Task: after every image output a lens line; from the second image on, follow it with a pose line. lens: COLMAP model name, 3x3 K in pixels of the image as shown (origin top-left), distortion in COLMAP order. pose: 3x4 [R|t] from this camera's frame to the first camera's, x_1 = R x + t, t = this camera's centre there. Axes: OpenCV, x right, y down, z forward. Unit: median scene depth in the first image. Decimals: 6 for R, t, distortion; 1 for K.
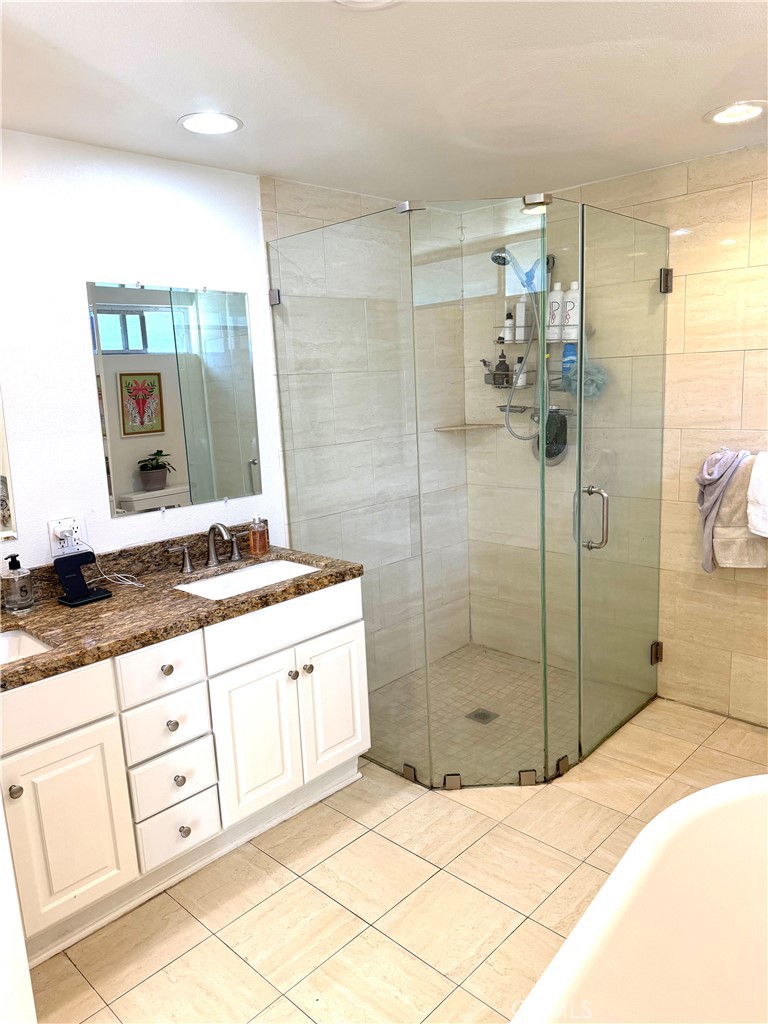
lens RADIAL K [[723.7, 0, 376.1], [0, 723.7, 509.7], [0, 0, 1]] dist [0.070231, -0.082373]
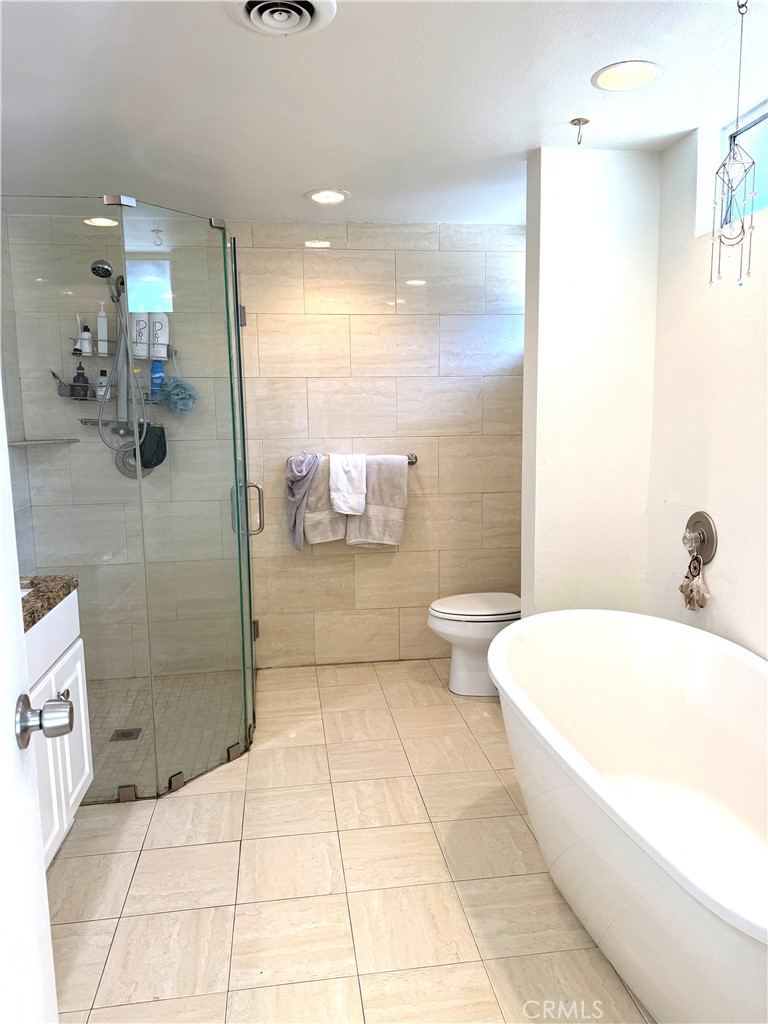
lens RADIAL K [[723.7, 0, 377.0], [0, 723.7, 513.5], [0, 0, 1]] dist [0.070231, -0.082373]
pose [[0.617172, -0.073909, 0.783349, -0.423698], [0.126691, 0.991923, -0.006228, 0.045081], [-0.776561, 0.103087, 0.621551, 0.115355]]
